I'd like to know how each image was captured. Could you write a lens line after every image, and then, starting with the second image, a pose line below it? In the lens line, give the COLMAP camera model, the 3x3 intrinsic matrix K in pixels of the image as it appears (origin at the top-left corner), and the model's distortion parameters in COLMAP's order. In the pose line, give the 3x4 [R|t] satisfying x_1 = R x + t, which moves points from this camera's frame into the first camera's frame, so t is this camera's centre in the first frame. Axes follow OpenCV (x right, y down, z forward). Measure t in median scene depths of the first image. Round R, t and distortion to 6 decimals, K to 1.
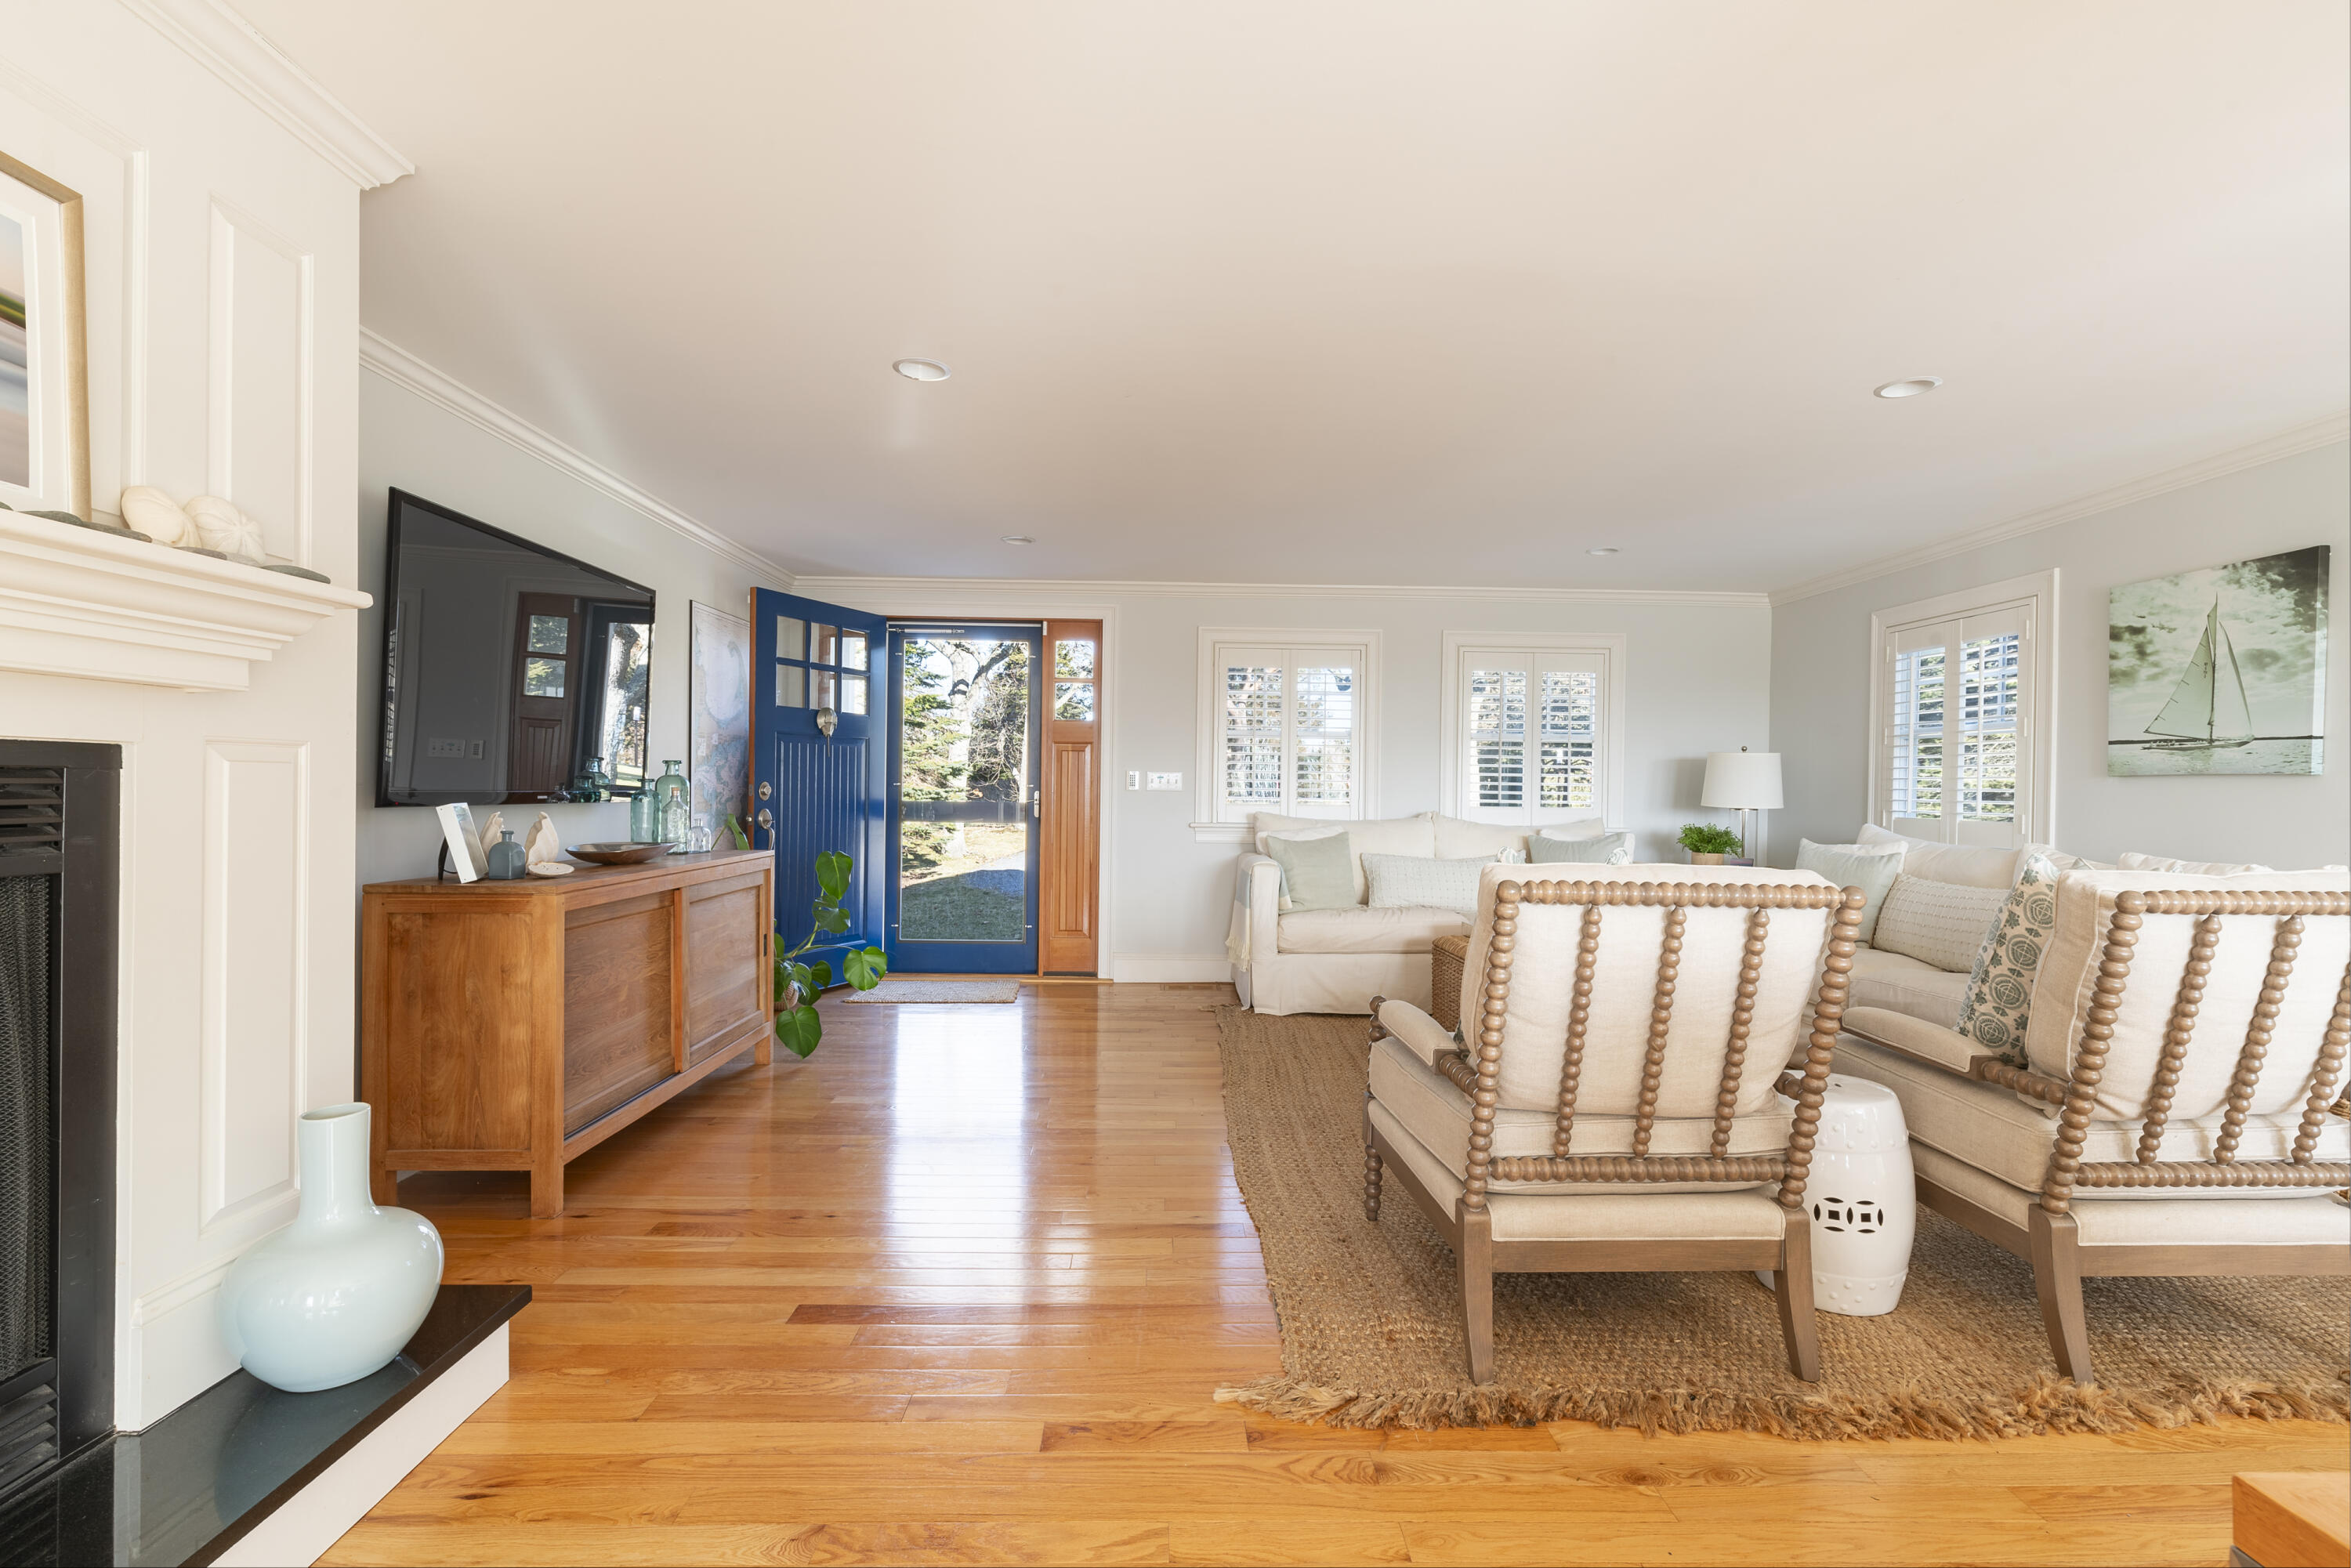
lens RADIAL K [[1042.0, 0, 1181.4], [0, 1042.0, 792.5], [0, 0, 1]] dist [0.001544, -0.001176]
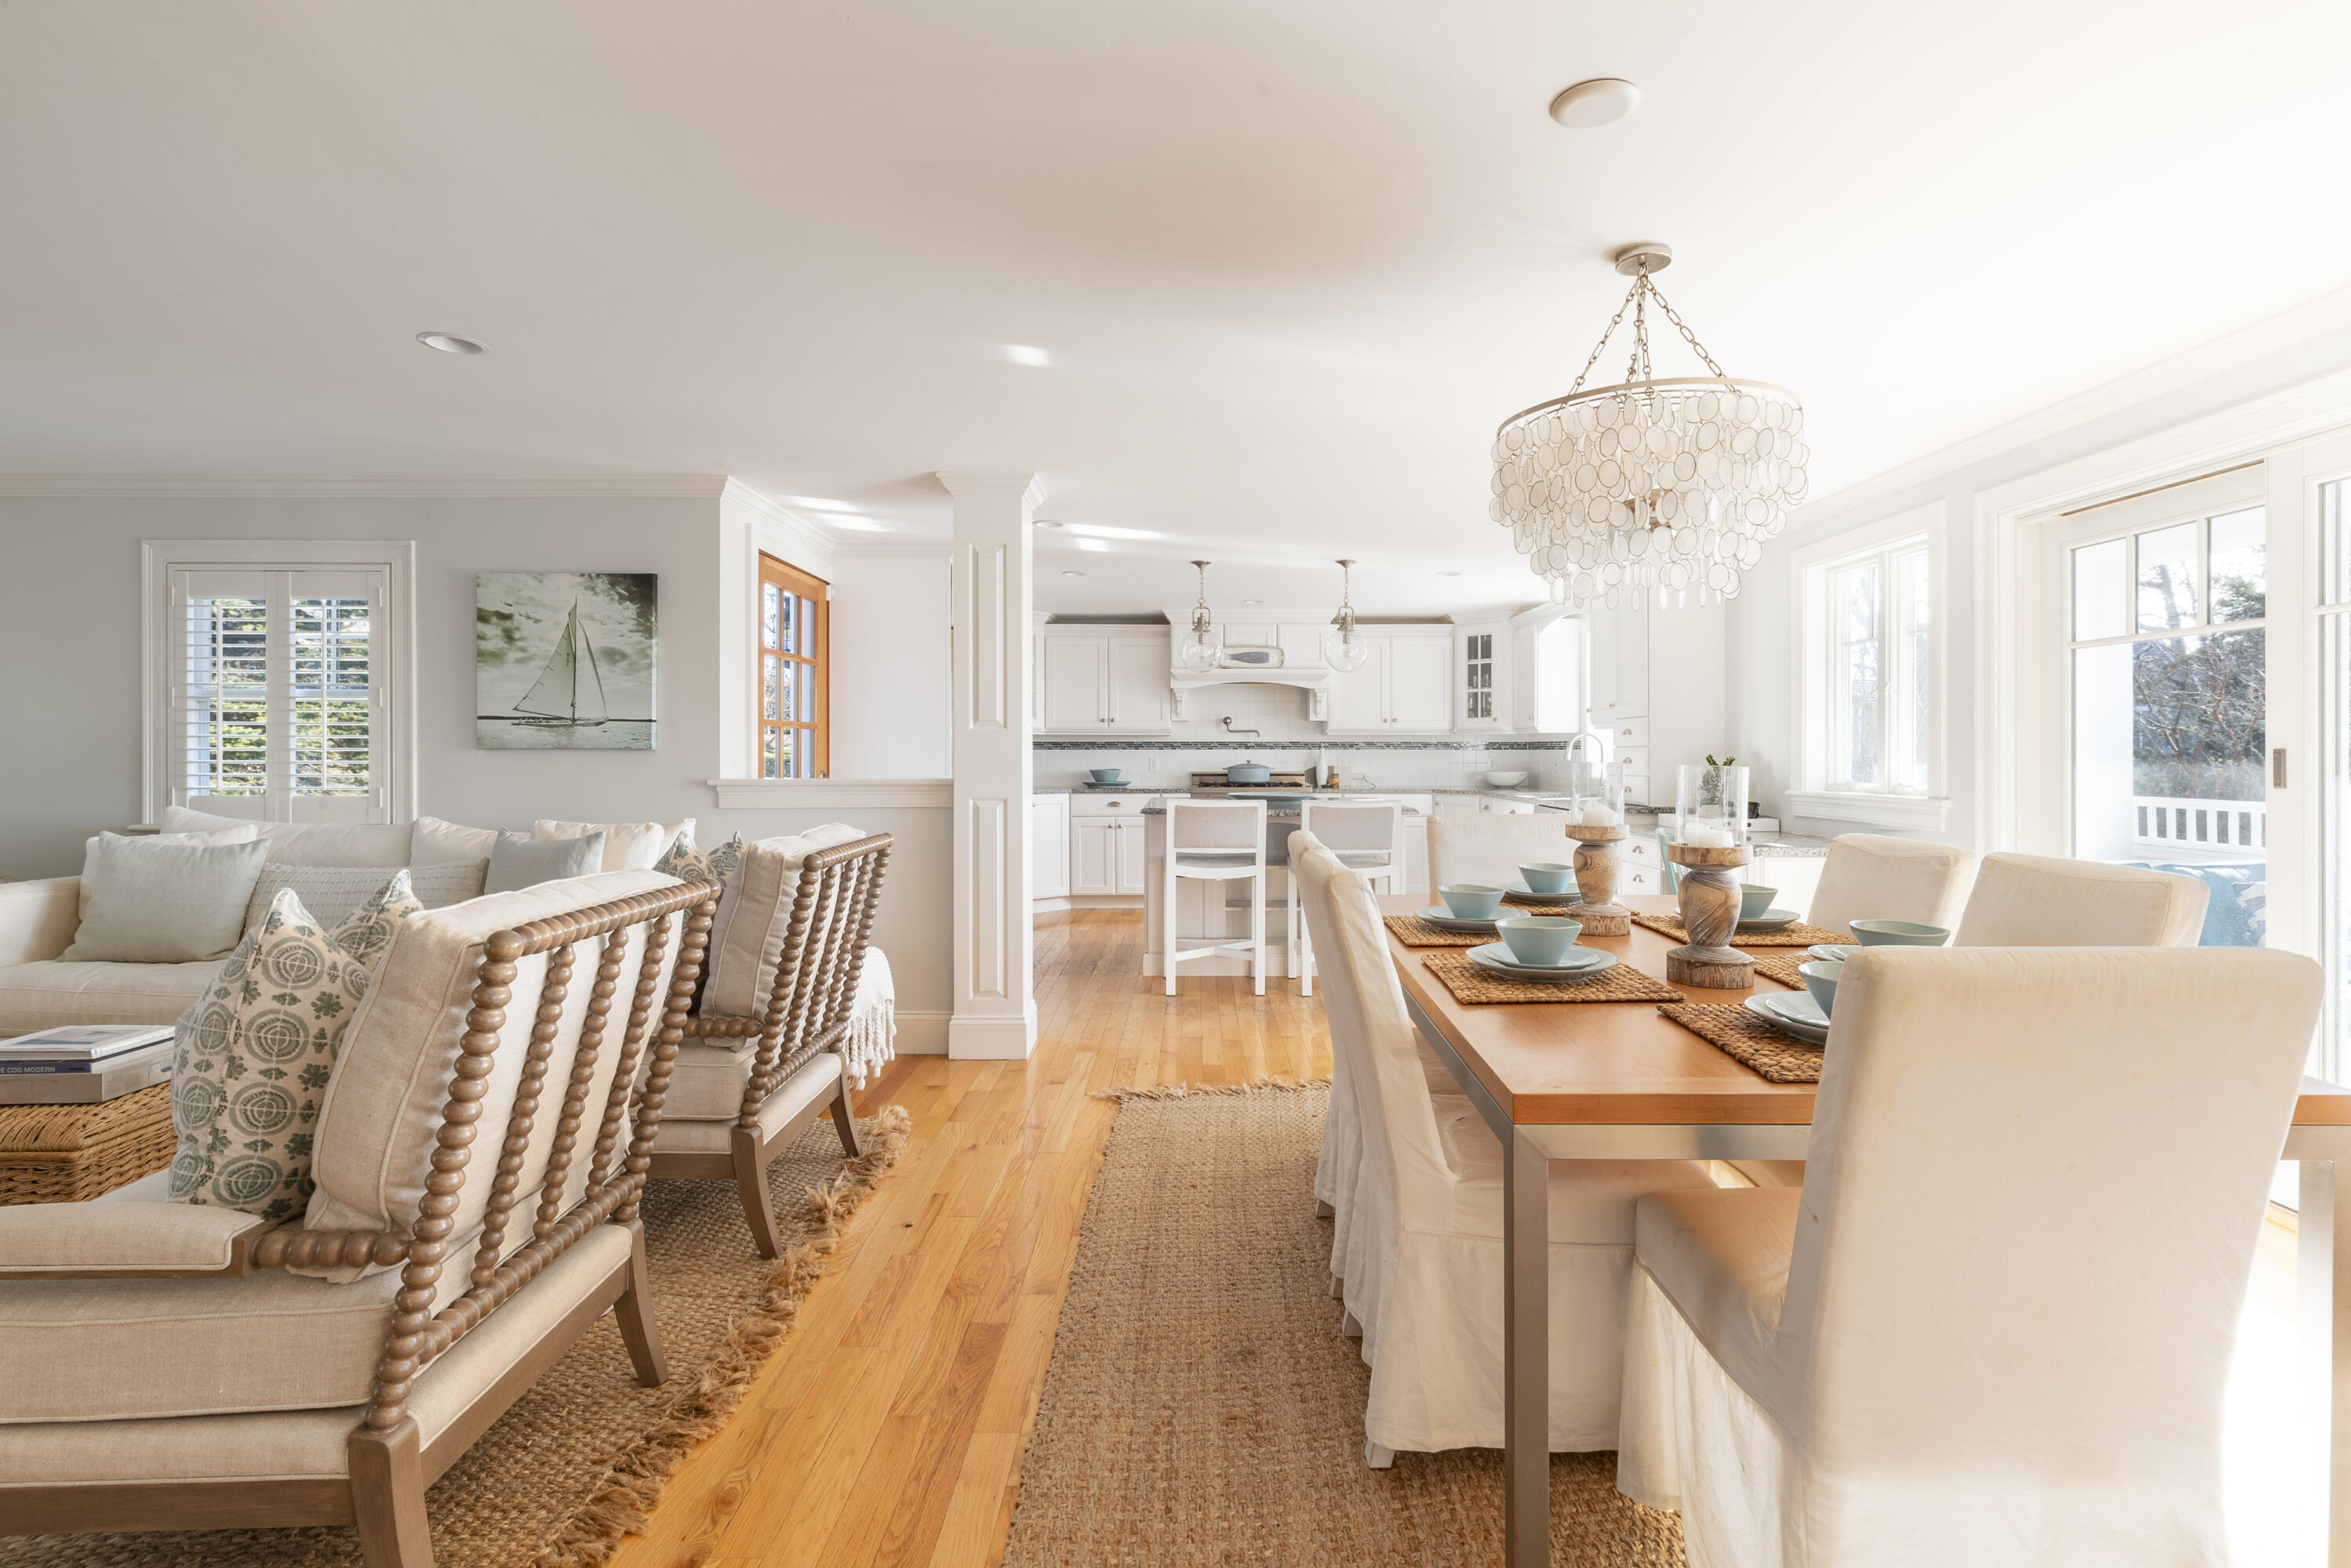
lens RADIAL K [[1086.9, 0, 1194.2], [0, 1086.9, 759.0], [0, 0, 1]] dist [0.004769, -0.000479]
pose [[0.022256, -0.020323, 0.999546, -0.211359], [0.005965, 0.999778, 0.020195, -0.023628], [-0.999735, 0.005513, 0.022372, 0.243339]]
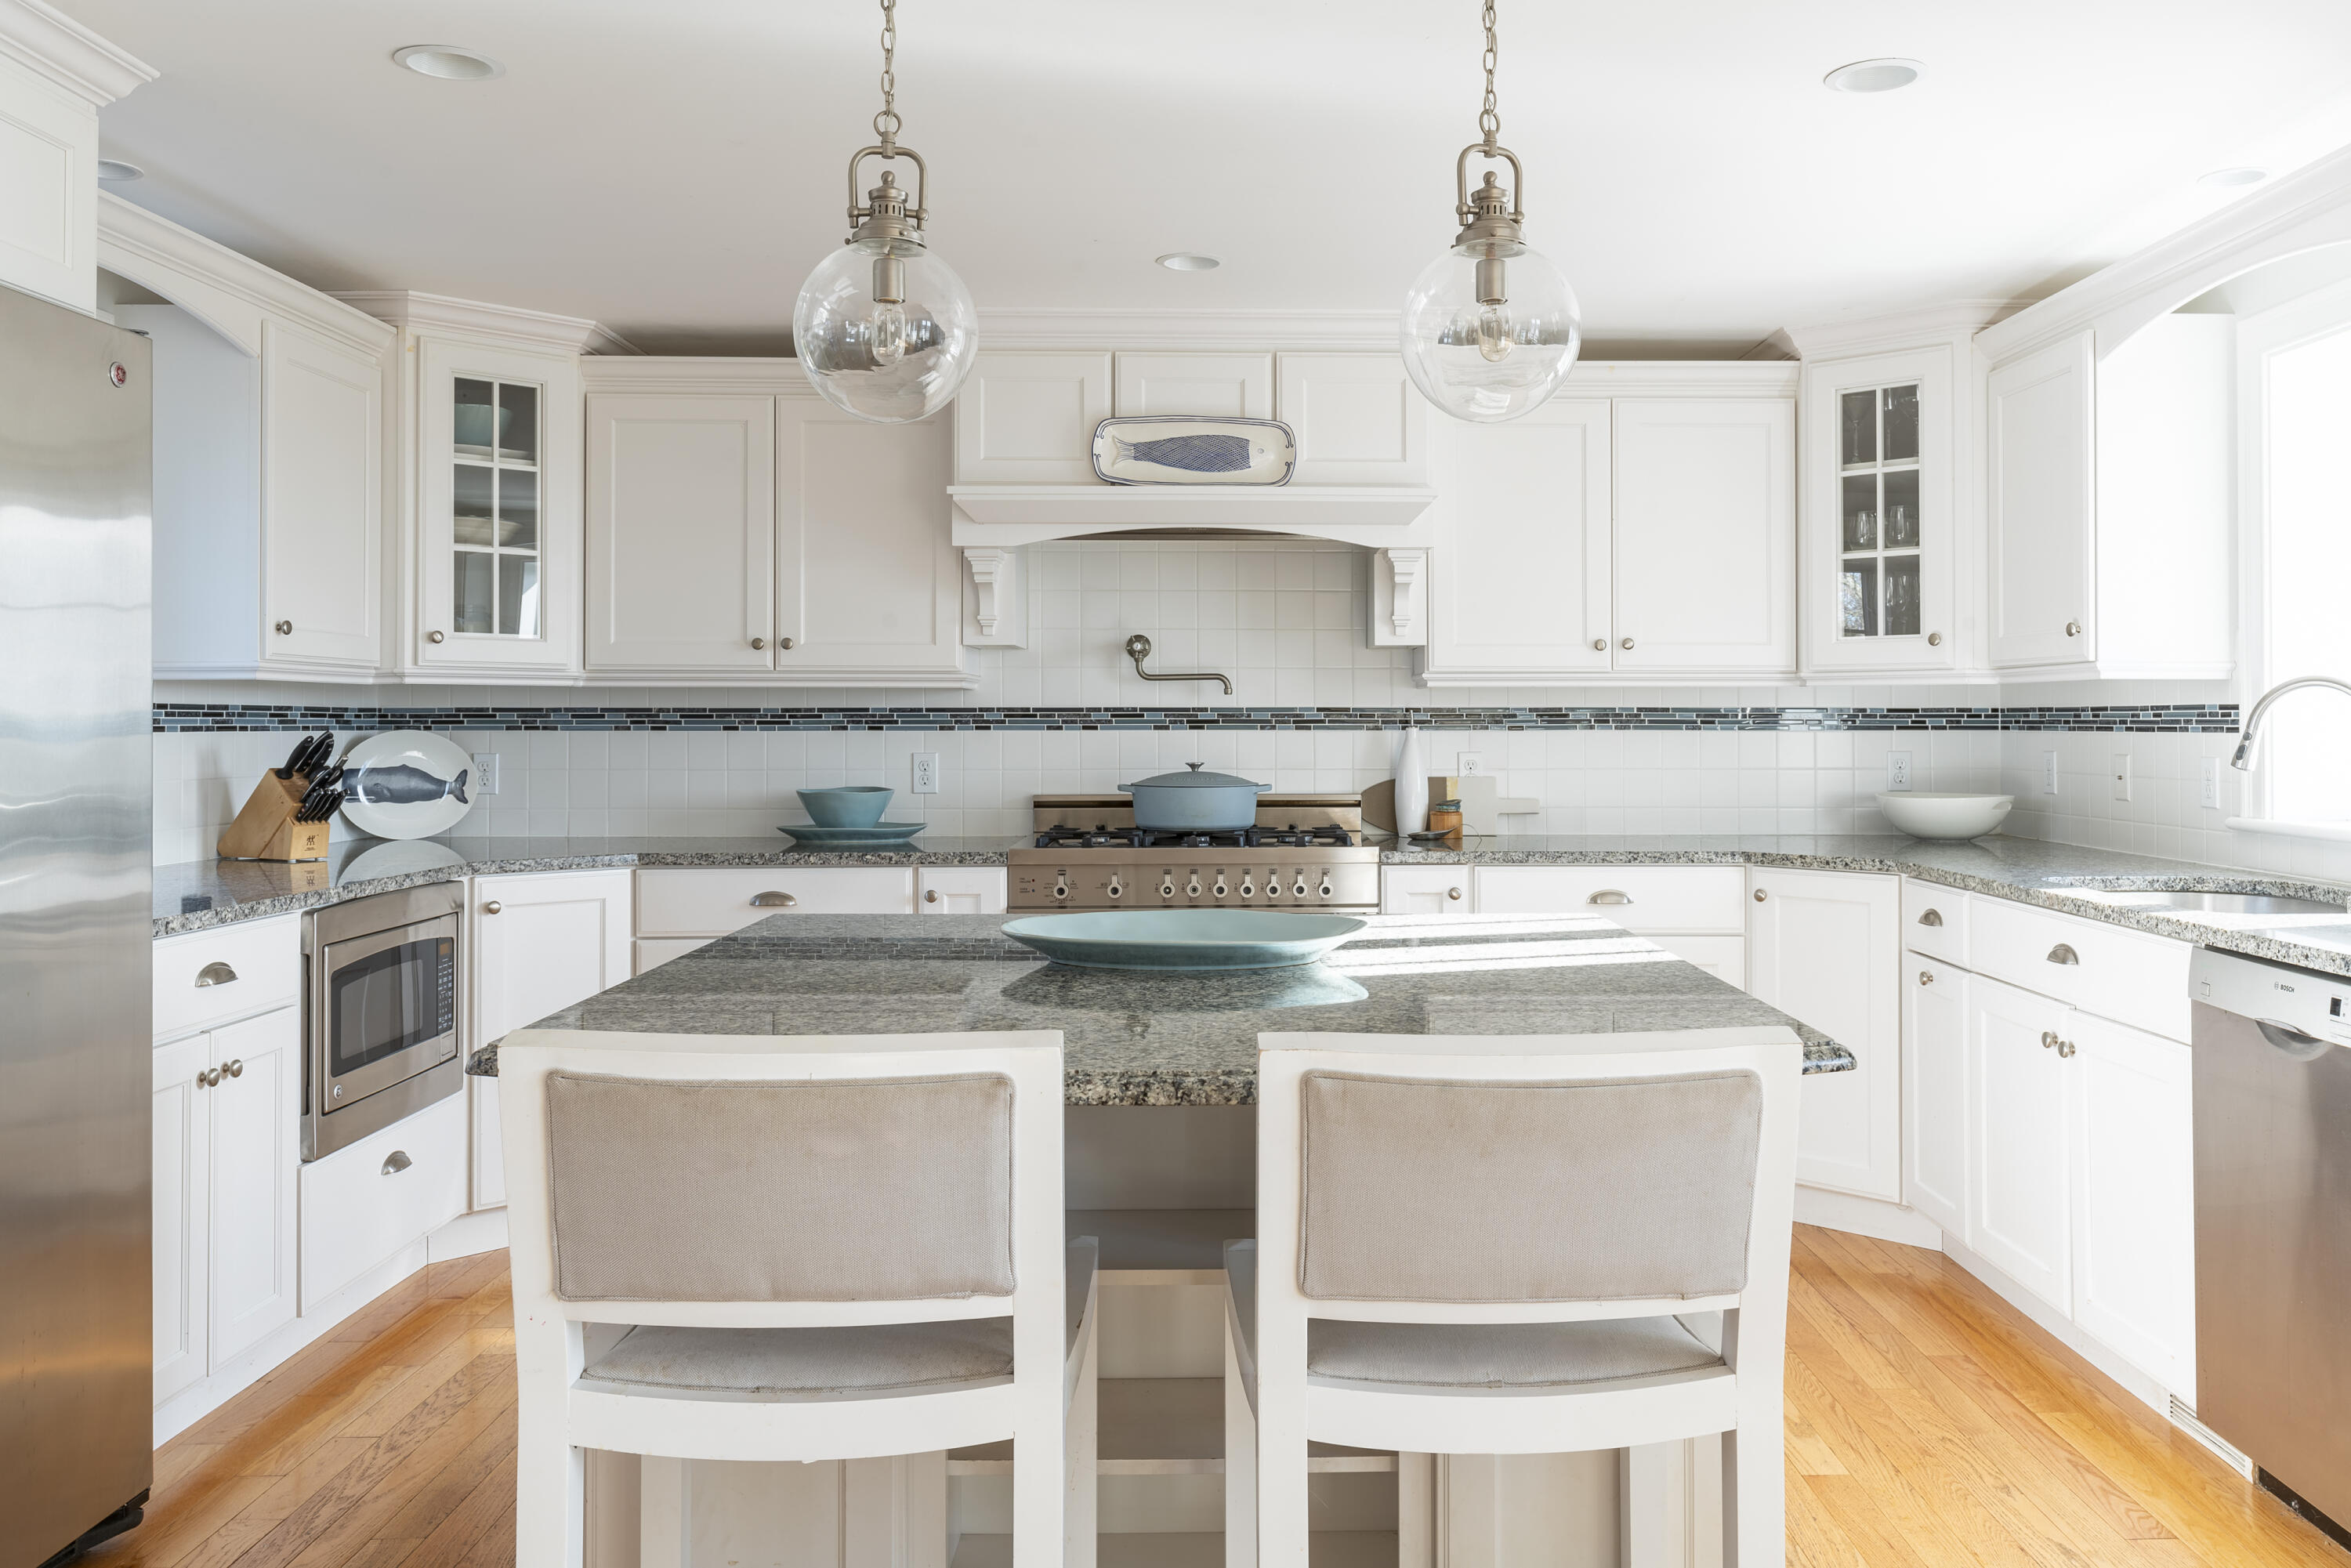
lens RADIAL K [[1854.1, 0, 1273.6], [0, 1854.1, 700.1], [0, 0, 1]] dist [0.003491, -0.009298]
pose [[-0.008798, -0.002613, 0.999958, 0.746553], [0.005537, 0.999981, 0.002661, -0.021815], [-0.999946, 0.005561, -0.008783, 0.136865]]
